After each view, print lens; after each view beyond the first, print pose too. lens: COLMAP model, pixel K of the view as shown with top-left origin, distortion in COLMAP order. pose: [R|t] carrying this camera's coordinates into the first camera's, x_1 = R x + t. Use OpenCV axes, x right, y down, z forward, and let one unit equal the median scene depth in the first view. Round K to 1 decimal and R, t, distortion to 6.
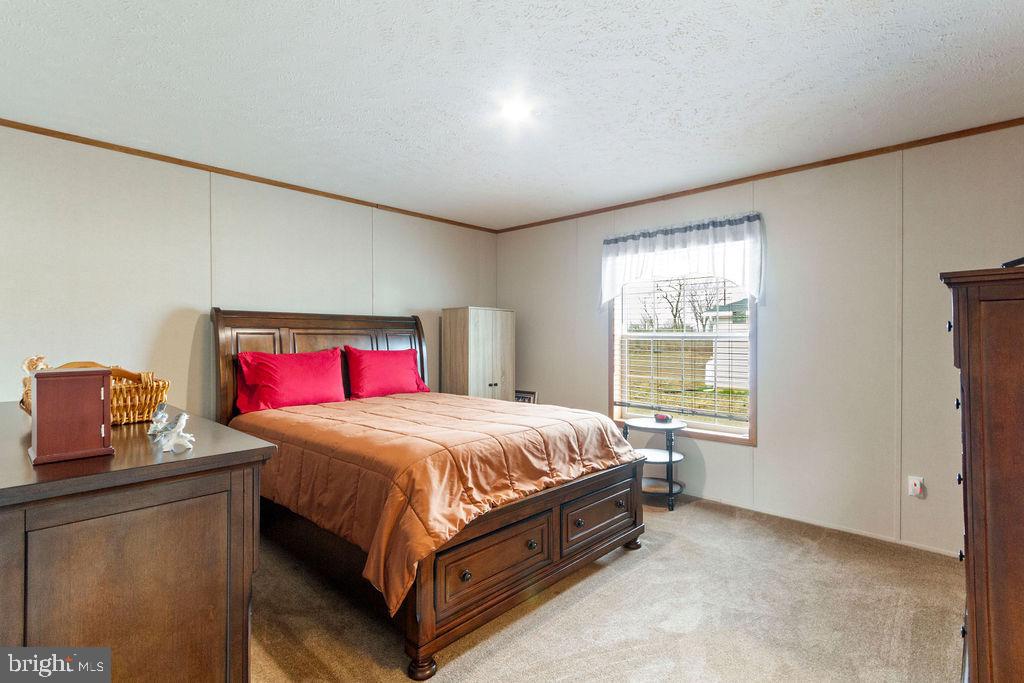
lens RADIAL K [[464.0, 0, 517.3], [0, 464.0, 335.3], [0, 0, 1]] dist [0.000740, 0.000096]
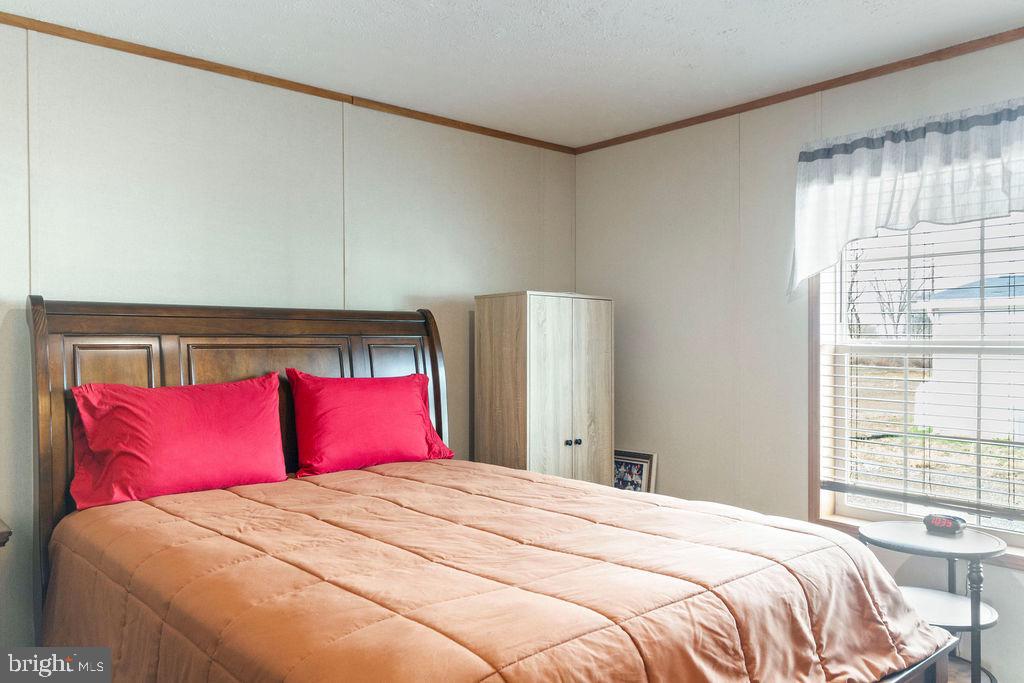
lens RADIAL K [[851.6, 0, 512.0], [0, 851.6, 341.5], [0, 0, 1]] dist [0.005295, 0.000400]
pose [[0.993271, -0.003068, -0.115773, -0.019757], [0.002619, 0.999988, -0.004031, -0.003788], [0.115784, 0.003701, 0.993268, 0.105635]]
